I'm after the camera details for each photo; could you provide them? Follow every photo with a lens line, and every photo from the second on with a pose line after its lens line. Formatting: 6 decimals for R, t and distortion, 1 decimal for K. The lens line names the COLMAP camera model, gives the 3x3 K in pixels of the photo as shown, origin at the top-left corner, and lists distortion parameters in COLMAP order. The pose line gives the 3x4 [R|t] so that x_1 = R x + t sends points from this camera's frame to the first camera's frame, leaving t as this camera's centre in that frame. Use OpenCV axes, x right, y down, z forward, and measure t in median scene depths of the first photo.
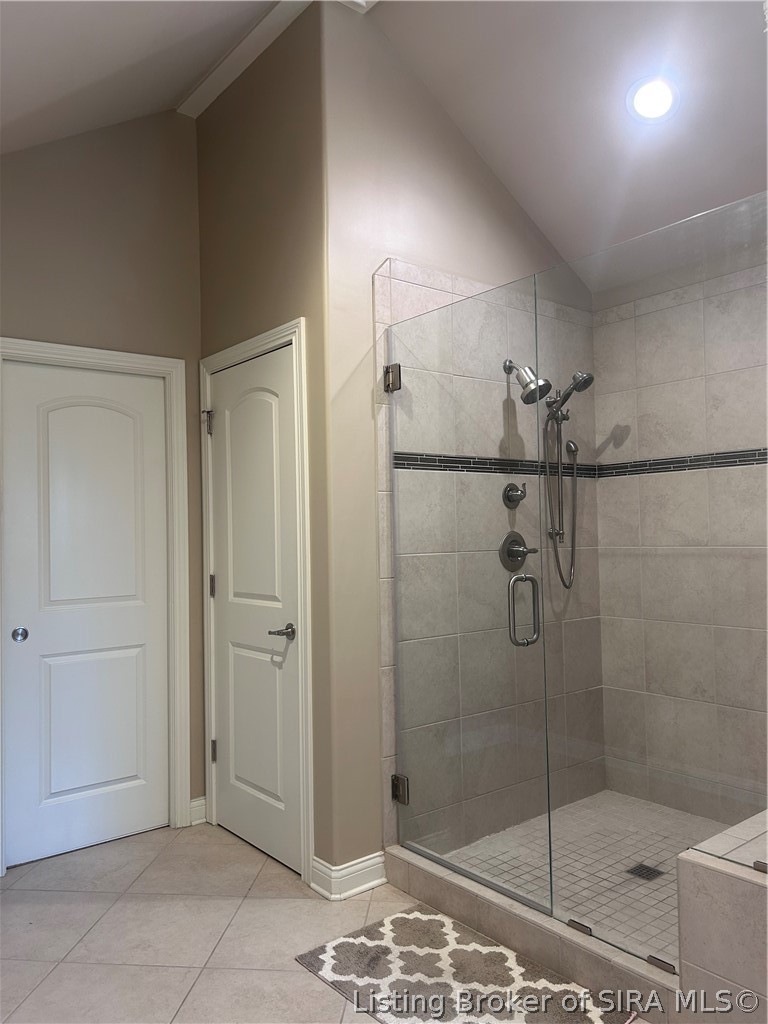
lens RADIAL K [[762.0, 0, 384.0], [0, 762.0, 510.8], [0, 0, 1]] dist [0.003463, 0.000701]
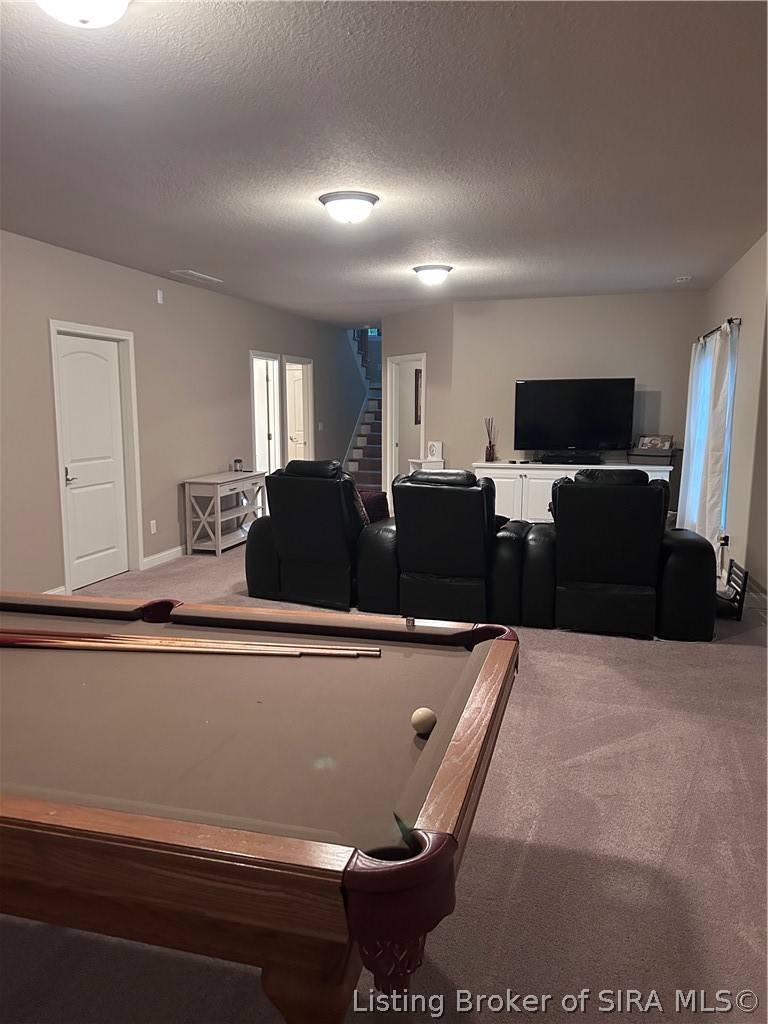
lens RADIAL K [[762.0, 0, 383.2], [0, 762.0, 512.3], [0, 0, 1]] dist [0.003463, 0.000701]
pose [[0.808151, -0.062385, 0.585662, -0.912887], [-0.037429, 0.986925, 0.156777, -0.079776], [-0.587784, -0.148620, 0.795249, -0.979842]]
